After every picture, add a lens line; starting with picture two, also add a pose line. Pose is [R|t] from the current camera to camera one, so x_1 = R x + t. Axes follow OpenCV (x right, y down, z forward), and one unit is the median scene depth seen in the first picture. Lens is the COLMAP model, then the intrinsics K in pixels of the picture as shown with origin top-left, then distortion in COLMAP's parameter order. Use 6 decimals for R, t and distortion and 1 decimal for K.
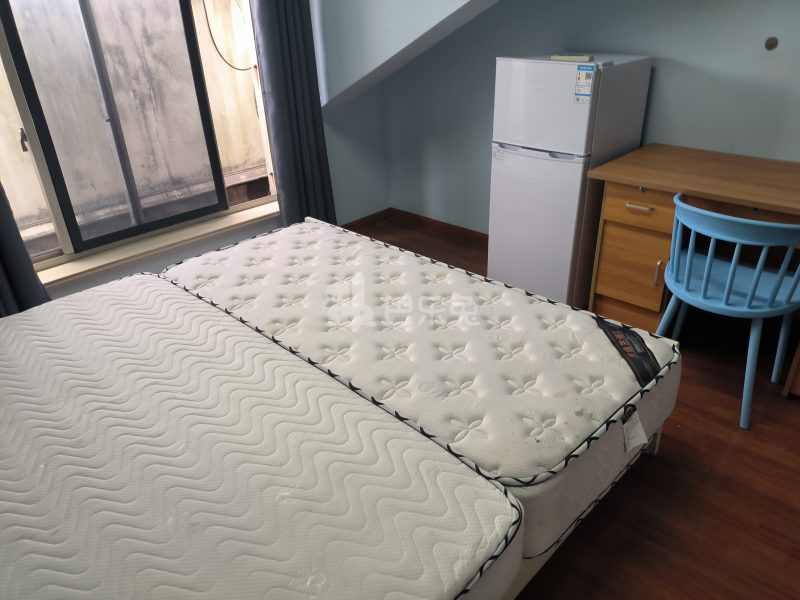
lens RADIAL K [[593.7, 0, 404.1], [0, 593.7, 298.6], [0, 0, 1]] dist [0.005966, 0.002990]
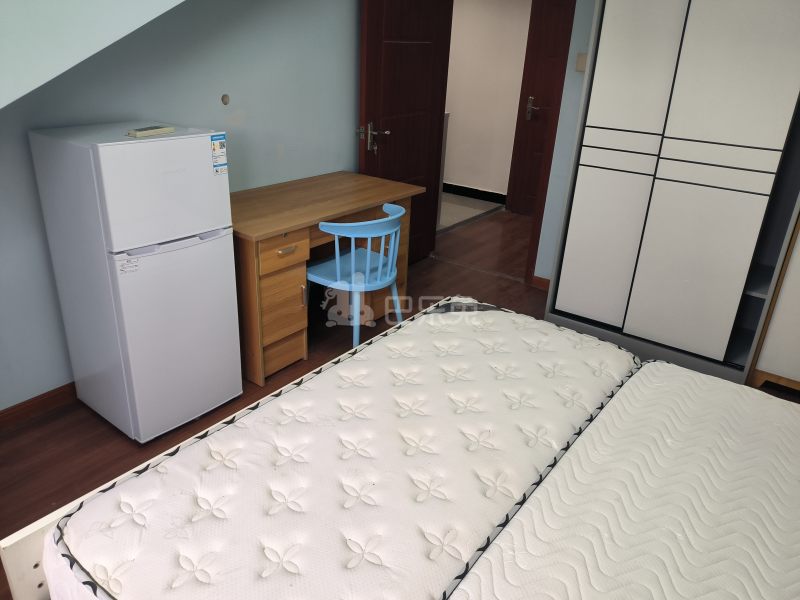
lens RADIAL K [[593.7, 0, 404.1], [0, 593.7, 298.6], [0, 0, 1]] dist [0.005966, 0.002990]
pose [[-0.149056, -0.357615, 0.921897, -0.643987], [0.412784, 0.824689, 0.386648, -0.389710], [-0.898550, 0.438177, 0.024693, 0.765451]]
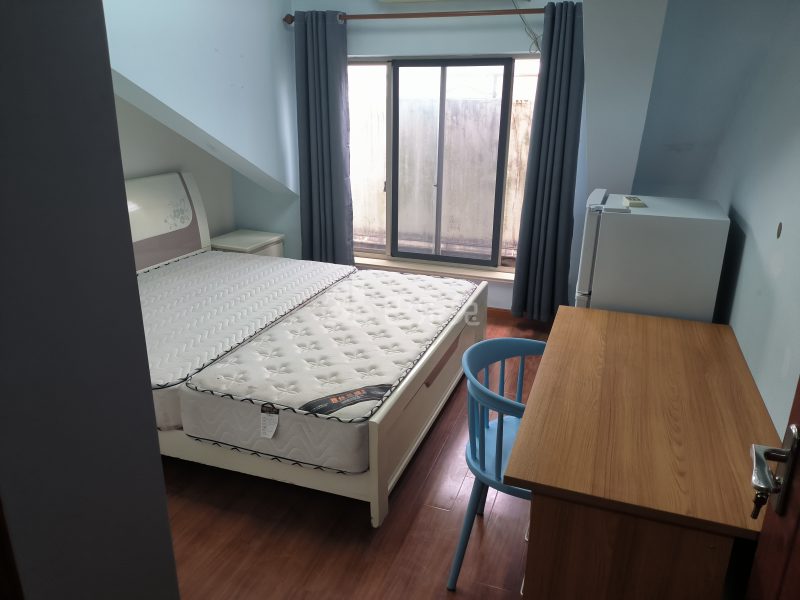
lens RADIAL K [[593.7, 0, 404.1], [0, 593.7, 298.6], [0, 0, 1]] dist [0.005966, 0.002990]
pose [[0.418094, 0.323534, -0.848836, 0.949351], [-0.438363, 0.890284, 0.123417, -0.208819], [0.795635, 0.320498, 0.514048, 0.260181]]
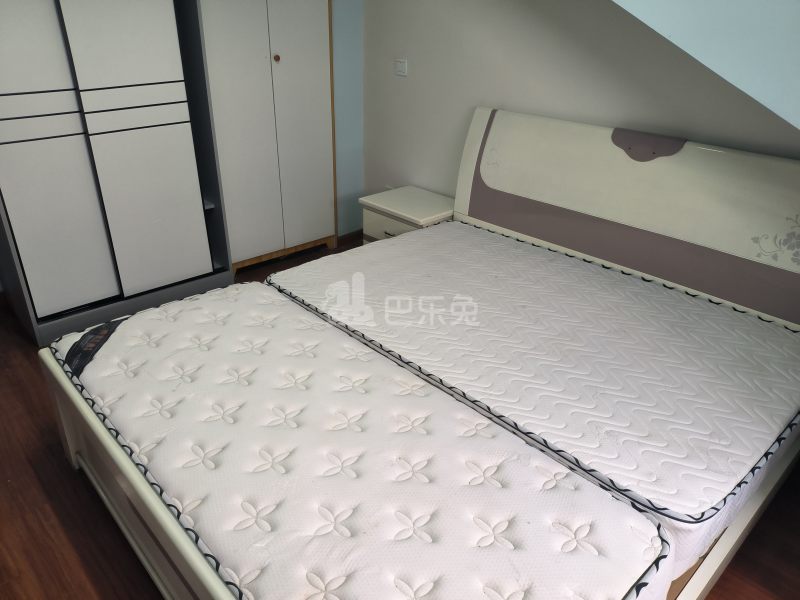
lens RADIAL K [[584.4, 0, 397.4], [0, 584.4, 313.6], [0, 0, 1]] dist [-0.052631, -0.002148]
pose [[-0.998072, -0.002945, 0.062002, -0.224803], [0.049361, 0.567978, 0.821562, -0.569701], [-0.037635, 0.823038, -0.566738, 1.073838]]
